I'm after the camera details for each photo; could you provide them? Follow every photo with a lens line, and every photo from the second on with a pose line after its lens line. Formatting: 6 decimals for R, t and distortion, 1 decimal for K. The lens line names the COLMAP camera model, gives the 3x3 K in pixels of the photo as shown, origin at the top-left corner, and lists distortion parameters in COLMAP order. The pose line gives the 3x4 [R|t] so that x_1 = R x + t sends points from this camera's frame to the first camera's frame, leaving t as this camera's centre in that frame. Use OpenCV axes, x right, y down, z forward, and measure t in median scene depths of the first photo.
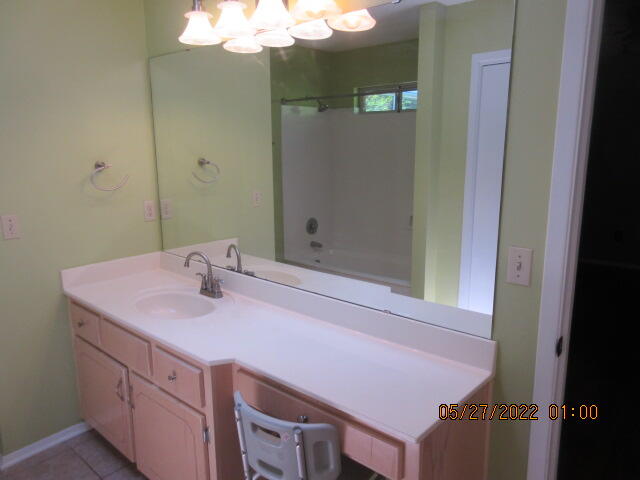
lens RADIAL K [[473.7, 0, 319.8], [0, 473.7, 241.3], [0, 0, 1]] dist [0.005263, 0.006614]
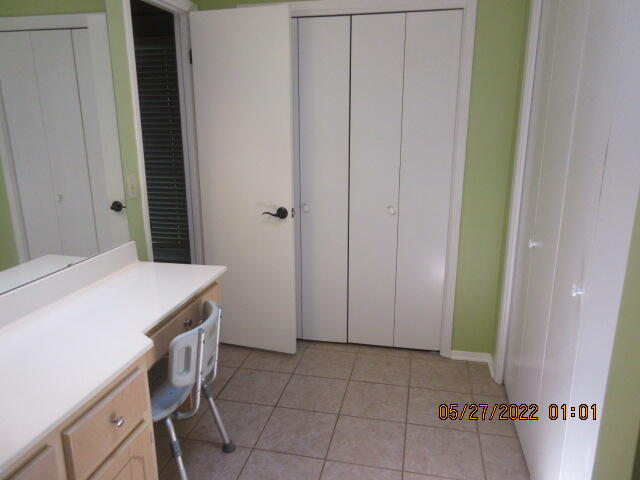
lens RADIAL K [[473.7, 0, 320.0], [0, 473.7, 239.7], [0, 0, 1]] dist [0.005263, 0.006614]
pose [[-0.491317, -0.204433, 0.846649, -1.060377], [0.177882, 0.928023, 0.327308, -0.158872], [-0.852623, 0.311416, -0.419588, 0.987735]]
